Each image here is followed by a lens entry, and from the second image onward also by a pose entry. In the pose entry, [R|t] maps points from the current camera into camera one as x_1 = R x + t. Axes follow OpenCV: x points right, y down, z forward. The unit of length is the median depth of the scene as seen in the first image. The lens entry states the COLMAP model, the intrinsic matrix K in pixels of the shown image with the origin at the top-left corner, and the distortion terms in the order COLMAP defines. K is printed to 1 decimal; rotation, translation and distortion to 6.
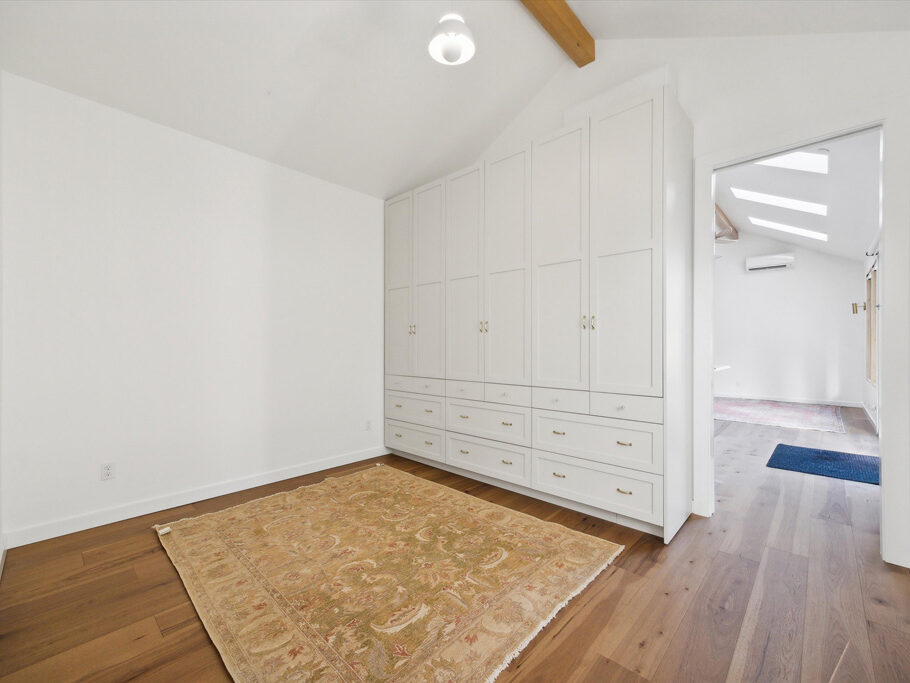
lens RADIAL K [[402.7, 0, 449.1], [0, 402.7, 341.0], [0, 0, 1]] dist [-0.006759, 0.003691]
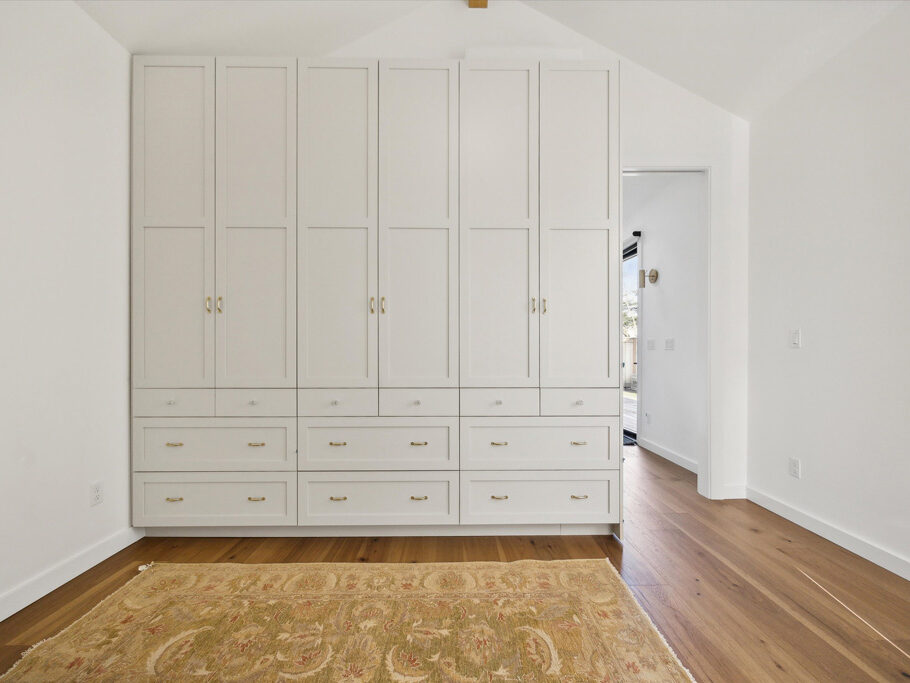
lens RADIAL K [[402.7, 0, 458.3], [0, 402.7, 348.0], [0, 0, 1]] dist [-0.006759, 0.003691]
pose [[0.704229, 0.014143, 0.709832, -0.362982], [-0.006413, 0.999887, -0.013560, 0.052057], [-0.709944, 0.004997, 0.704241, 0.513873]]
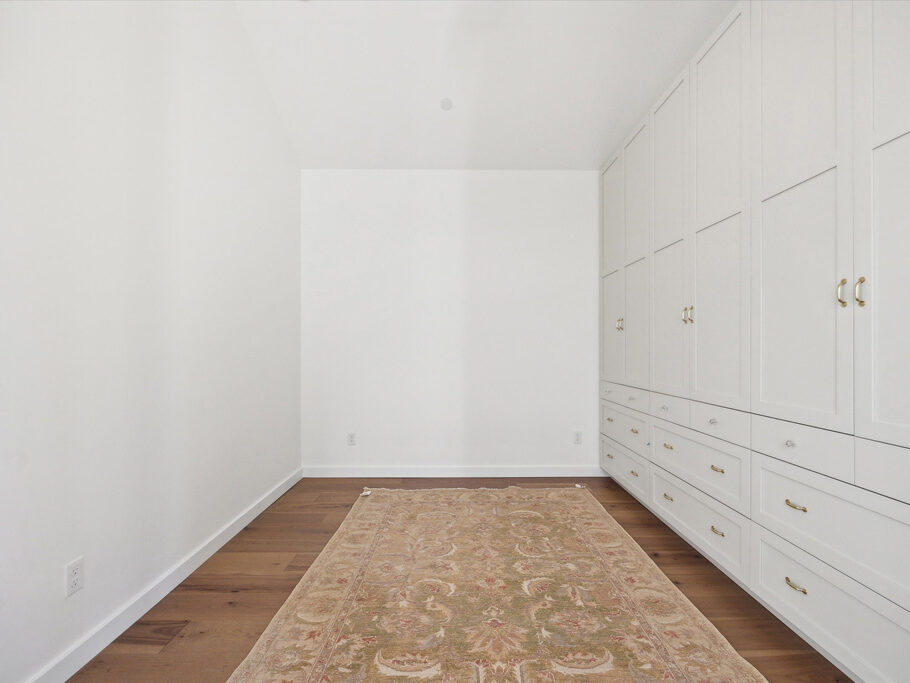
lens RADIAL K [[402.7, 0, 447.8], [0, 402.7, 346.3], [0, 0, 1]] dist [-0.006759, 0.003691]
pose [[0.682155, -0.003489, -0.731199, 0.359083], [0.007613, 0.999968, 0.002332, 0.012976], [0.731168, -0.007157, 0.682160, 0.315661]]
